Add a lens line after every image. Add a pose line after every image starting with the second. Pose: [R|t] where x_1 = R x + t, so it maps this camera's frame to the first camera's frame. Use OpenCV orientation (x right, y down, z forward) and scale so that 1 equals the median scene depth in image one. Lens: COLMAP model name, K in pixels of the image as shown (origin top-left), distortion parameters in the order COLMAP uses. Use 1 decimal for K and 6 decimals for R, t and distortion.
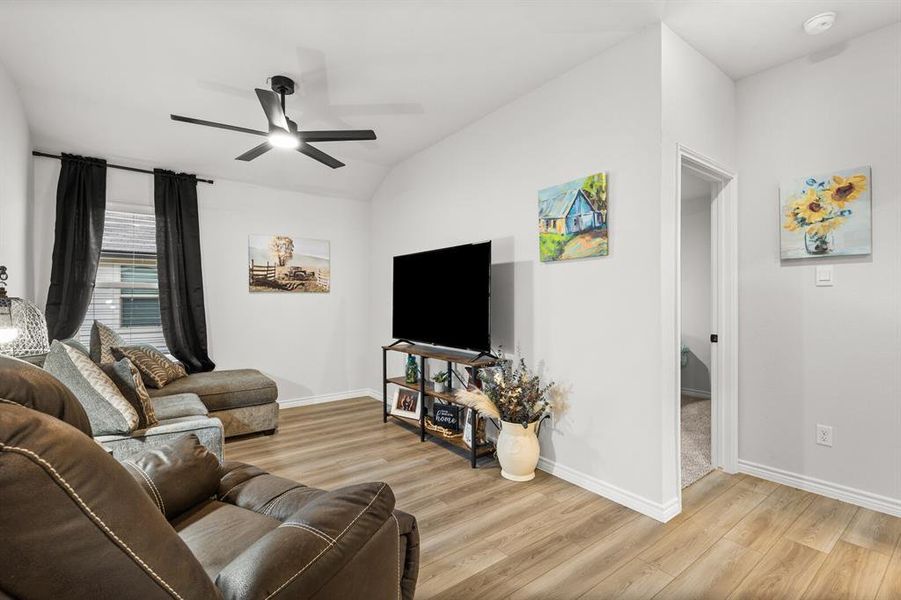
lens RADIAL K [[401.7, 0, 448.4], [0, 401.7, 297.5], [0, 0, 1]] dist [0.000379, 0.000098]
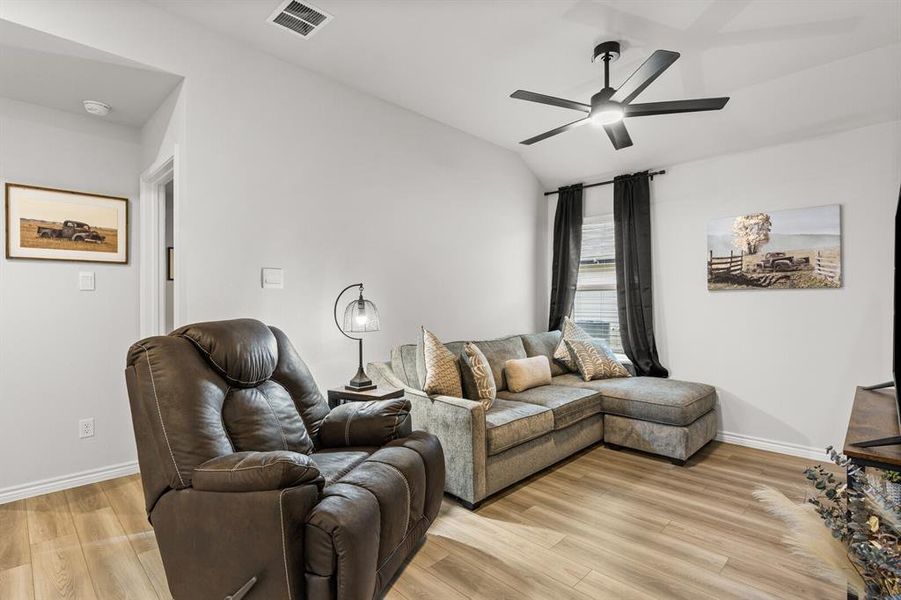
lens RADIAL K [[437.0, 0, 448.8], [0, 437.0, 300.8], [0, 0, 1]] dist [0.000364, -0.000002]
pose [[0.152745, -0.000813, -0.988265, 0.307188], [0.009049, 0.999959, 0.000576, 0.001744], [0.988224, -0.009031, 0.152746, 0.342049]]
